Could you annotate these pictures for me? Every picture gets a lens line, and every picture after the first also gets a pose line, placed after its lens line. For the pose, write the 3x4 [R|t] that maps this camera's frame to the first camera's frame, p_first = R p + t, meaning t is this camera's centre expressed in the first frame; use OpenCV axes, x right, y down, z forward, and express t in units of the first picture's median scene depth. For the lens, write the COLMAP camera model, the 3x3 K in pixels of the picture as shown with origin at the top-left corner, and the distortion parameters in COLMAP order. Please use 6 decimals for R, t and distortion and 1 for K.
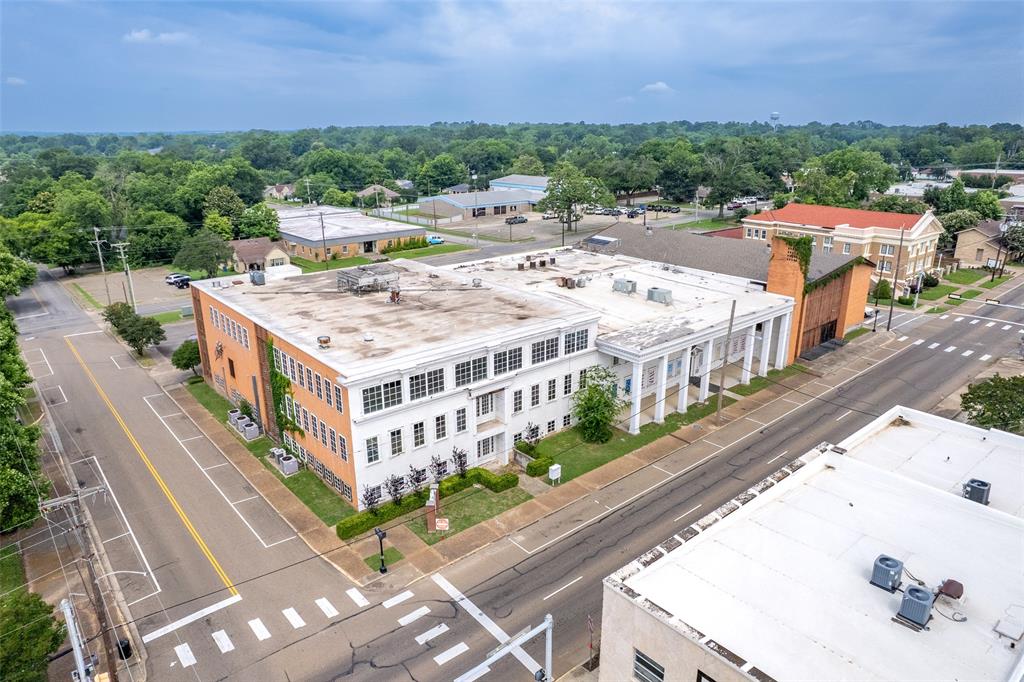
lens RADIAL K [[664.9, 0, 512.0], [0, 664.9, 341.0], [0, 0, 1]] dist [-0.075257, 0.063715]
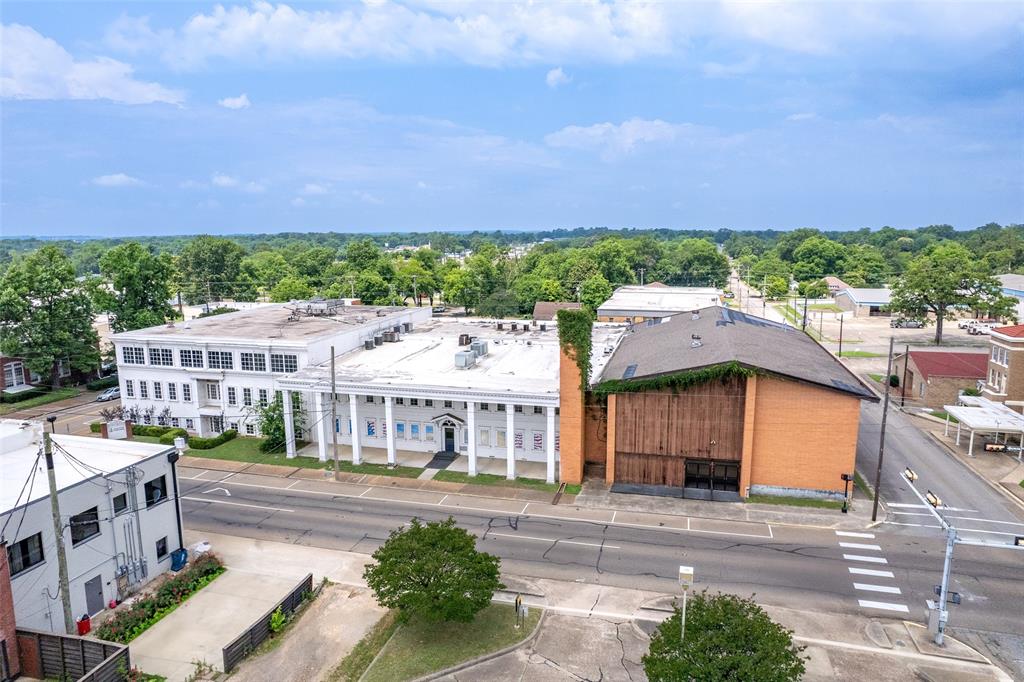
lens RADIAL K [[664.9, 0, 512.0], [0, 664.9, 341.0], [0, 0, 1]] dist [-0.075257, 0.063715]
pose [[0.568946, 0.131991, -0.811714, 1.196665], [-0.246967, 0.968899, -0.015553, -0.112307], [0.784416, 0.209315, 0.583848, 0.600842]]
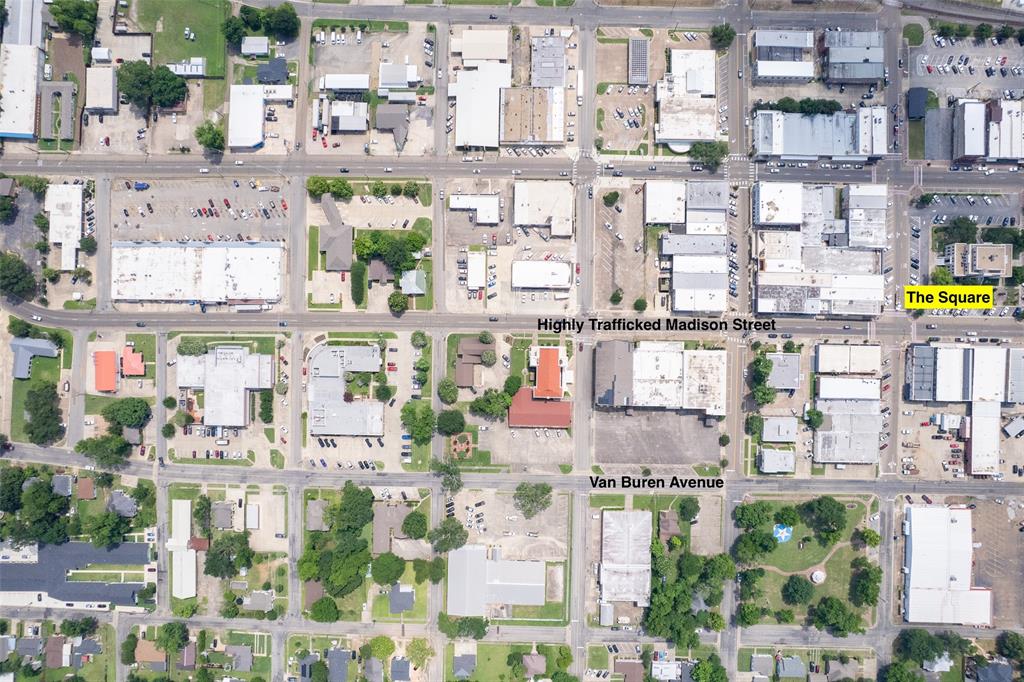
lens RADIAL K [[671.0, 0, 512.0], [0, 671.0, 341.0], [0, 0, 1]] dist [-0.076627, 0.068414]
pose [[-0.755221, -0.655445, -0.005766, 1.474172], [0.210521, -0.250880, 0.944849, -6.401054], [-0.620743, 0.712356, 0.327454, -0.166699]]
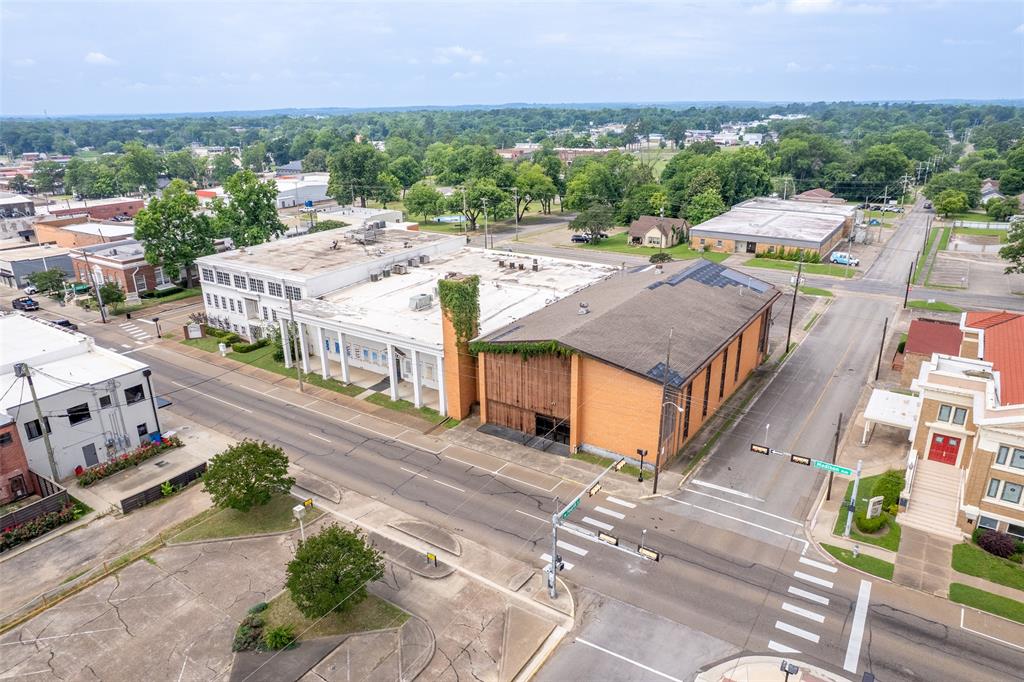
lens RADIAL K [[671.0, 0, 512.0], [0, 671.0, 341.0], [0, 0, 1]] dist [-0.076627, 0.068414]
pose [[0.271901, 0.321179, -0.907146, 1.545609], [-0.282210, 0.927827, 0.243914, -0.384182], [0.920015, 0.189686, 0.342917, 0.914170]]
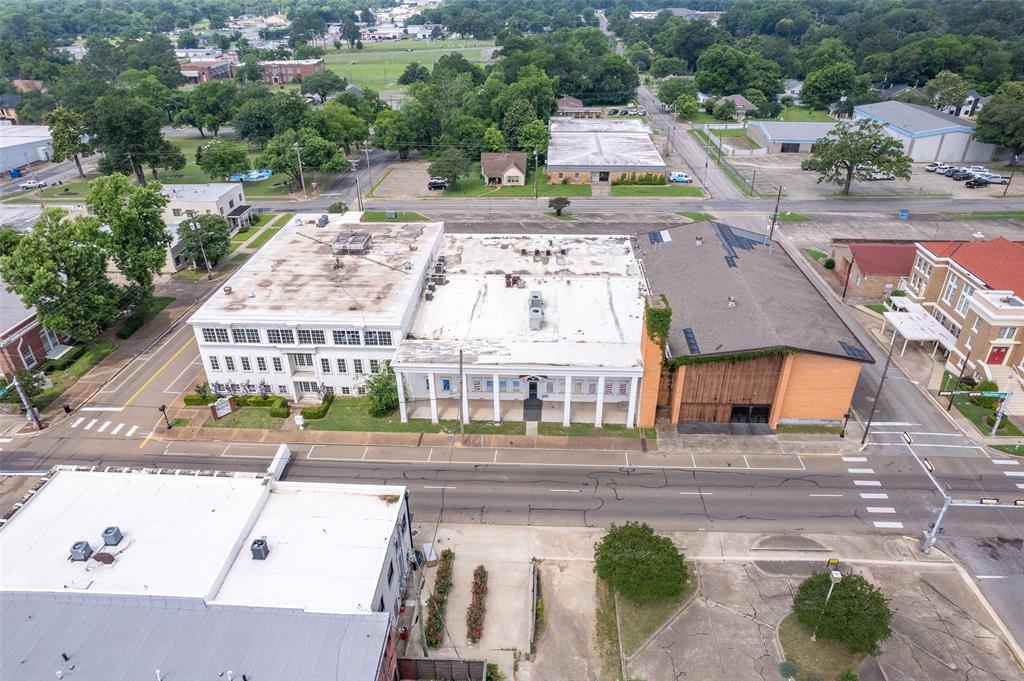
lens RADIAL K [[661.8, 0, 512.0], [0, 661.8, 340.5], [0, 0, 1]] dist [-0.072509, 0.055195]
pose [[0.727040, 0.331135, -0.601466, 1.015858], [-0.202291, 0.940438, 0.273229, -0.382085], [0.656118, -0.076977, 0.750722, 0.192975]]
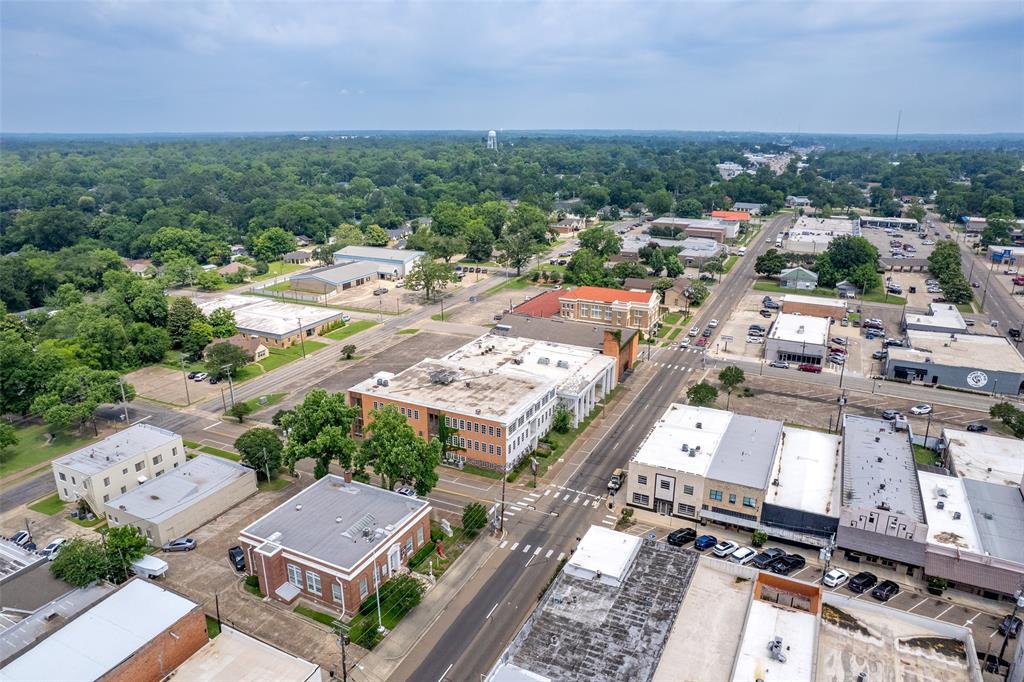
lens RADIAL K [[671.0, 0, 512.0], [0, 671.0, 341.0], [0, 0, 1]] dist [-0.076627, 0.068414]
pose [[0.917012, -0.117446, 0.381176, -0.906770], [0.119588, 0.992658, 0.018154, -0.243071], [-0.380509, 0.028937, 0.924324, -1.162618]]
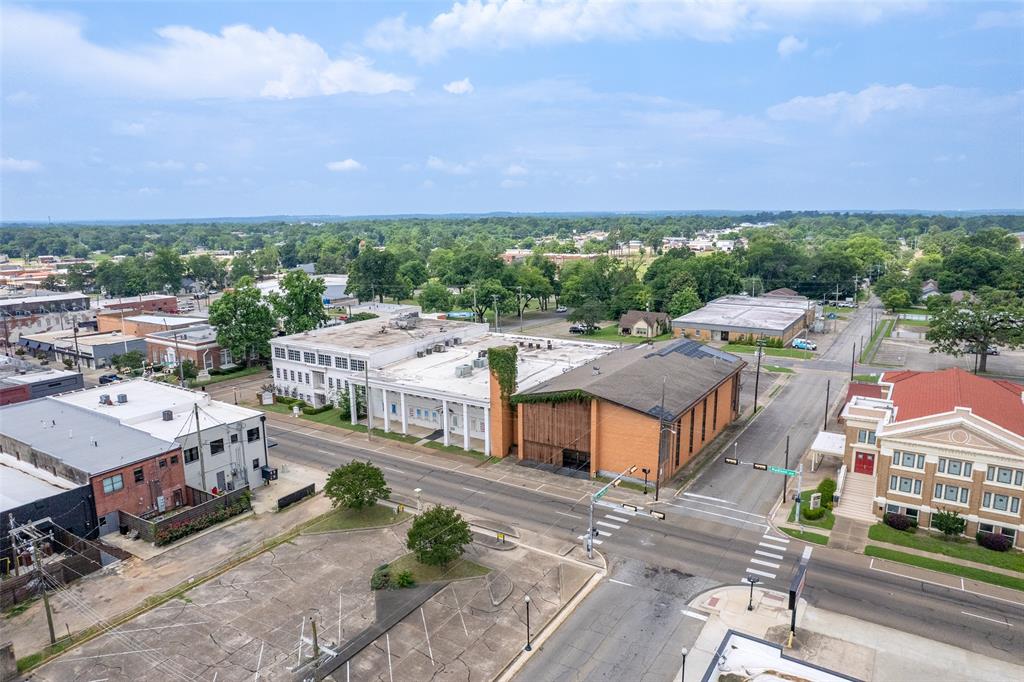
lens RADIAL K [[664.9, 0, 512.0], [0, 664.9, 341.0], [0, 0, 1]] dist [-0.075257, 0.063715]
pose [[0.294502, 0.180905, -0.938372, 1.849180], [-0.284008, 0.954123, 0.094807, -0.343828], [0.912474, 0.238584, 0.332370, 0.727677]]
